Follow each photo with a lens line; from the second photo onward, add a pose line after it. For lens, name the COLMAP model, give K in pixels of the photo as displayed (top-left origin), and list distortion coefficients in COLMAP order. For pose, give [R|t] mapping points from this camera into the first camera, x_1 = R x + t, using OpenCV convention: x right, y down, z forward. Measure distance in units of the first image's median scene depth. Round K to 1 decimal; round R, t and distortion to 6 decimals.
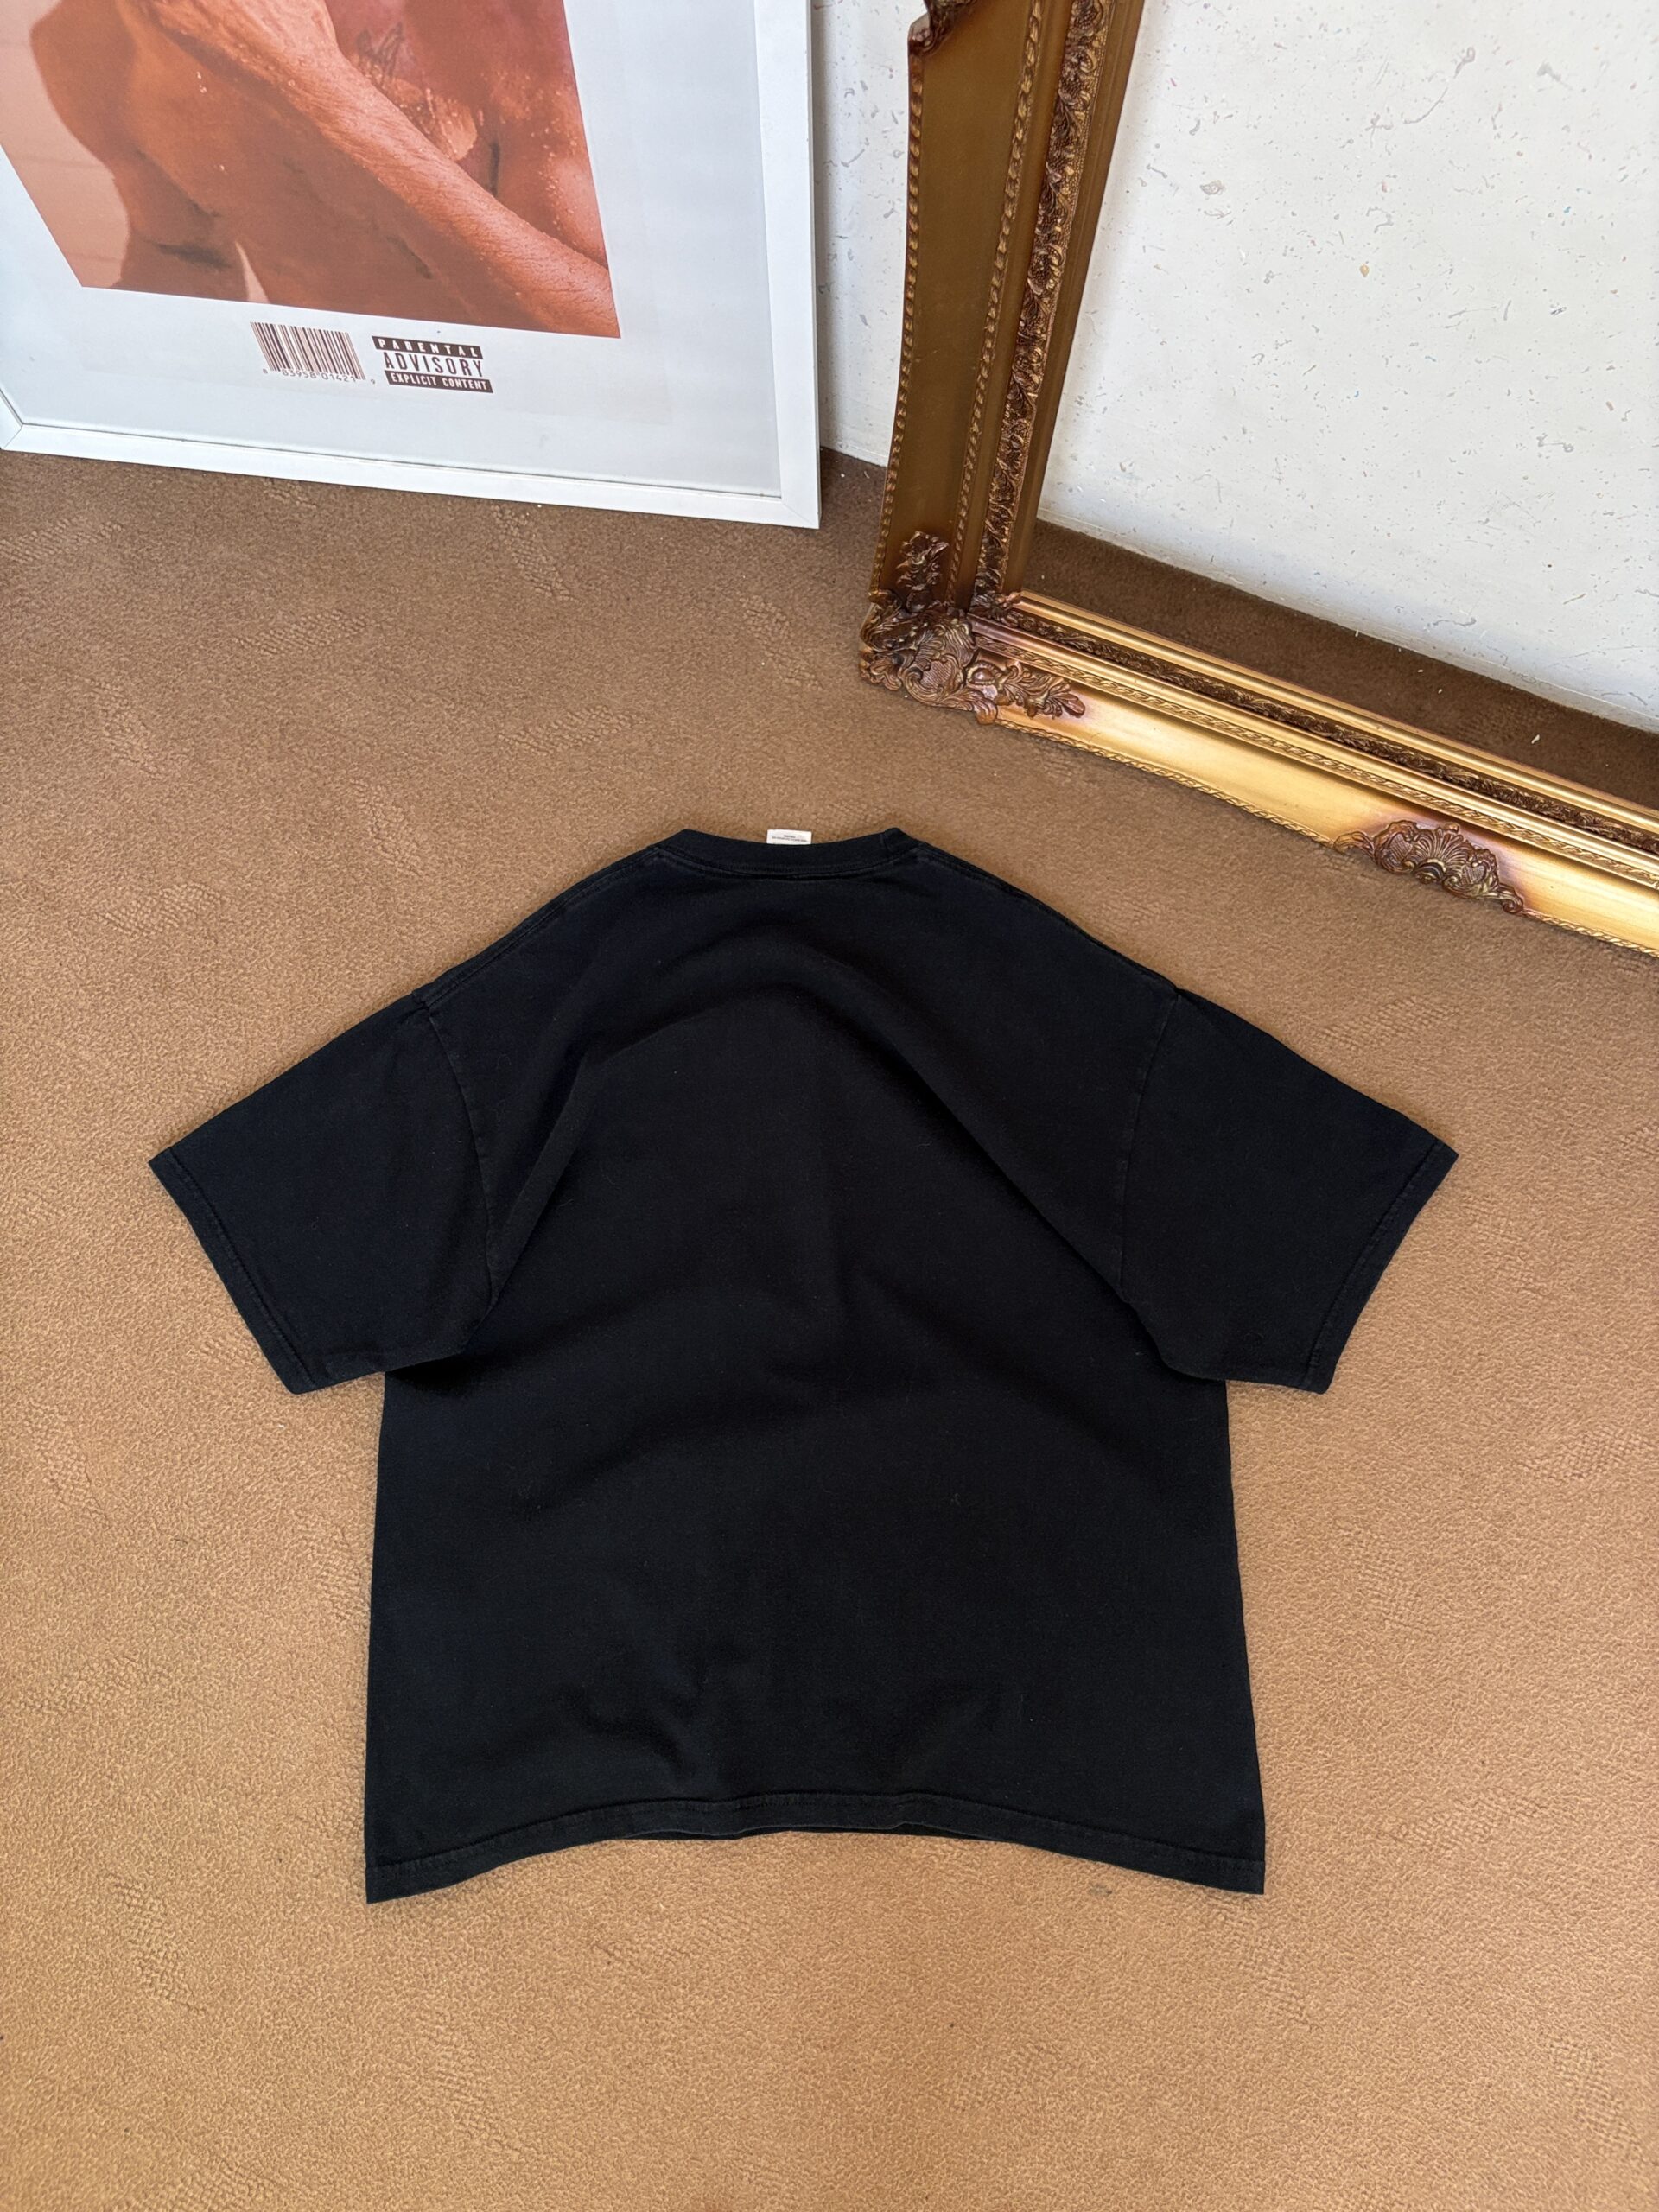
lens RADIAL K [[1701.7, 0, 828.7], [0, 1701.7, 1104.2], [0, 0, 1]] dist [0.023037, -0.025637]
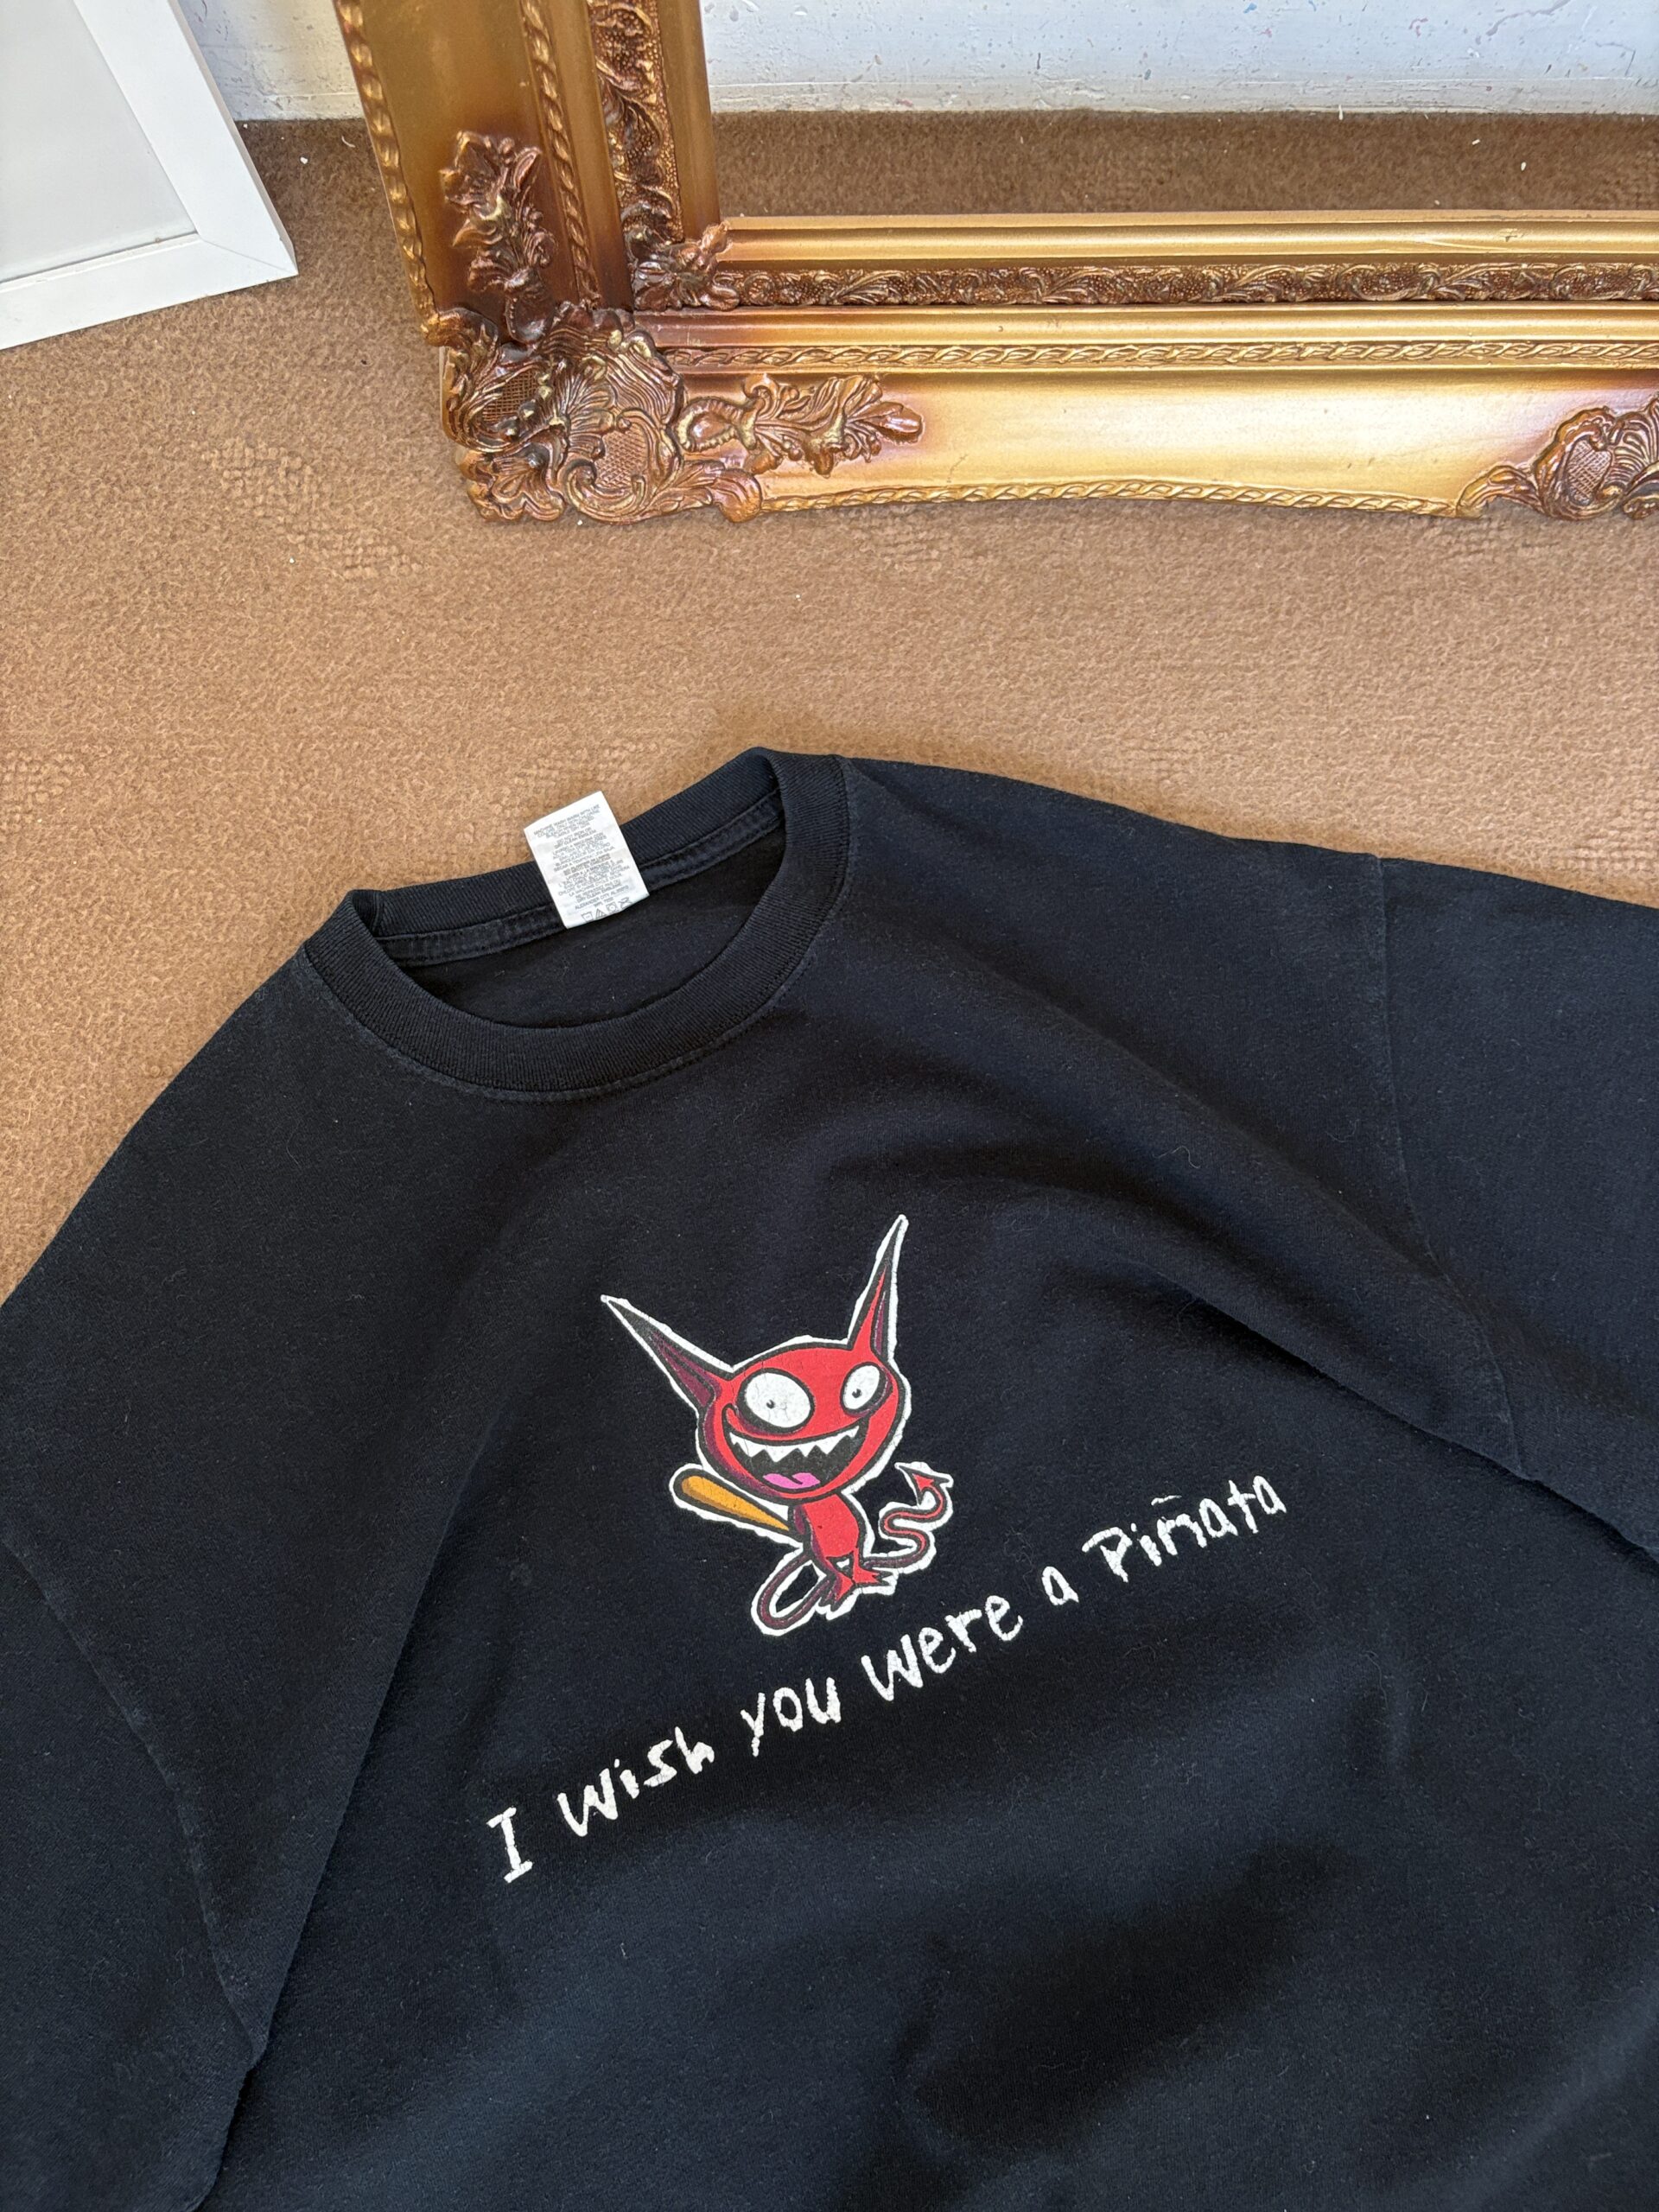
lens RADIAL K [[1701.7, 0, 824.7], [0, 1701.7, 1100.1], [0, 0, 1]] dist [0.023037, -0.025637]
pose [[0.927895, -0.366704, 0.067379, 0.016134], [0.362206, 0.929440, 0.070346, -0.091658], [-0.088421, -0.040869, 0.995244, 0.495541]]
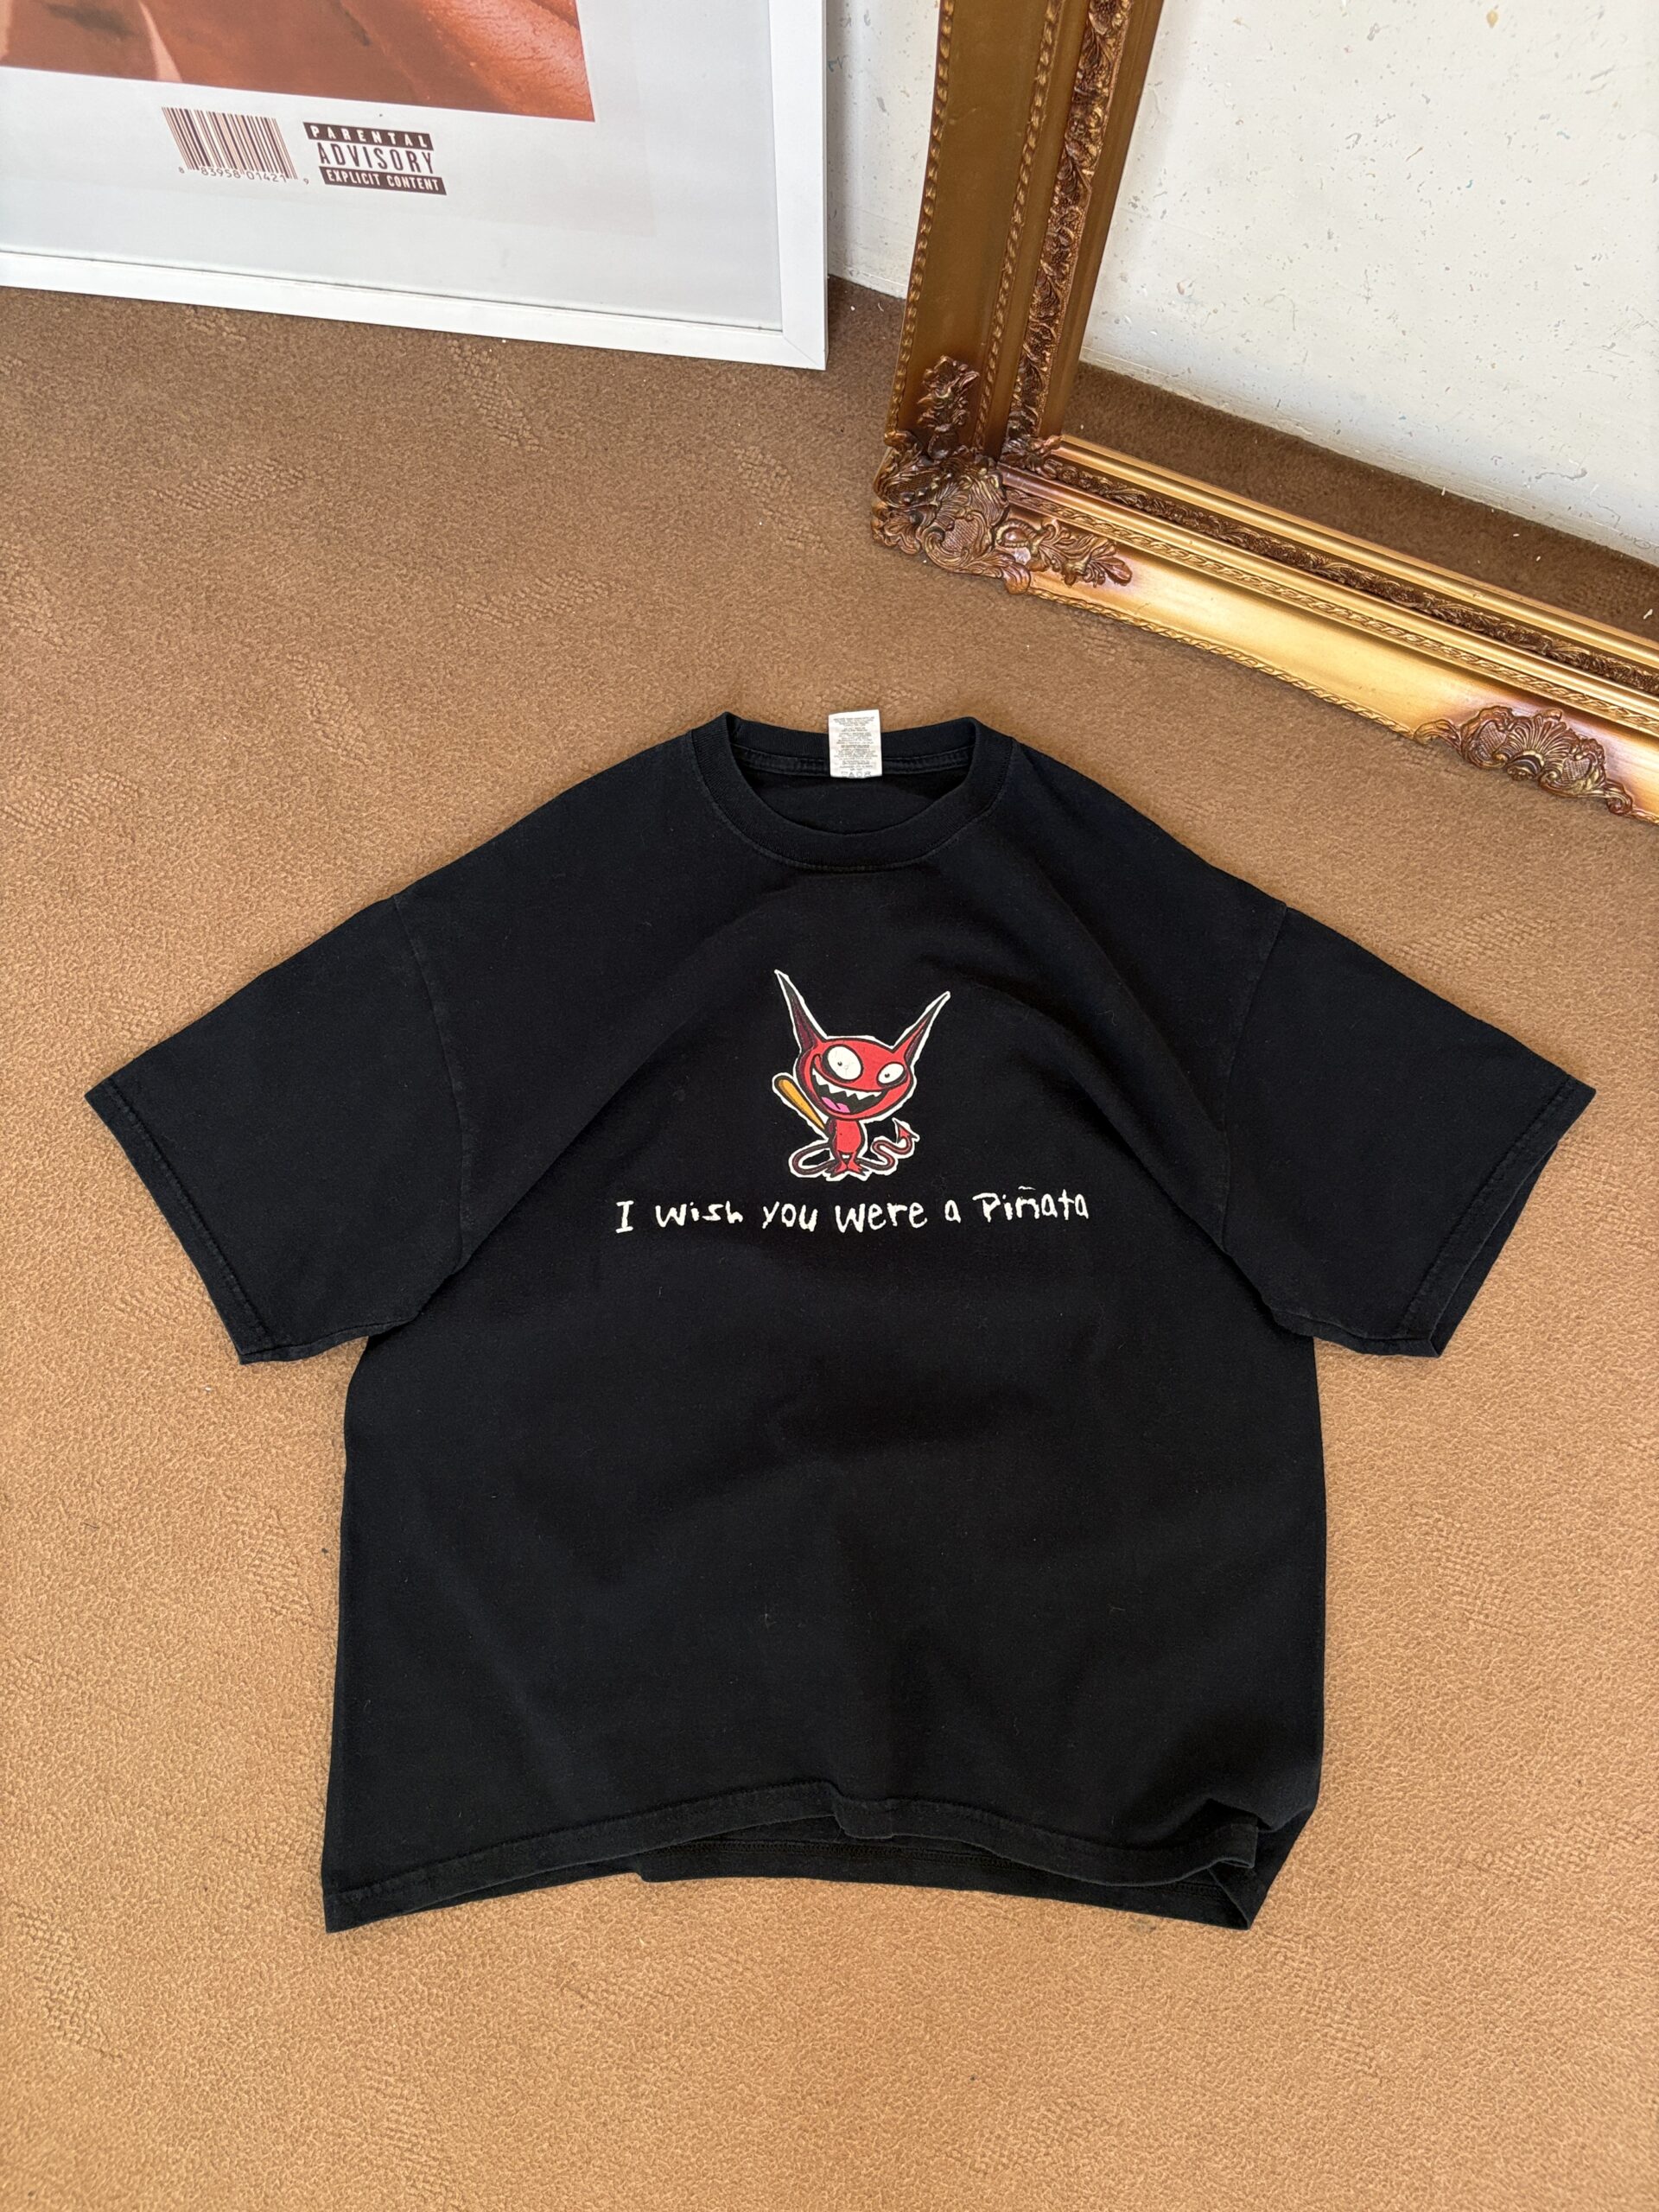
lens RADIAL K [[1701.7, 0, 825.9], [0, 1701.7, 1112.1], [0, 0, 1]] dist [0.023037, -0.025637]
pose [[0.999977, 0.004499, 0.005051, -0.008646], [-0.004682, 0.999308, 0.036892, 0.009976], [-0.004882, -0.036915, 0.999306, 0.123007]]
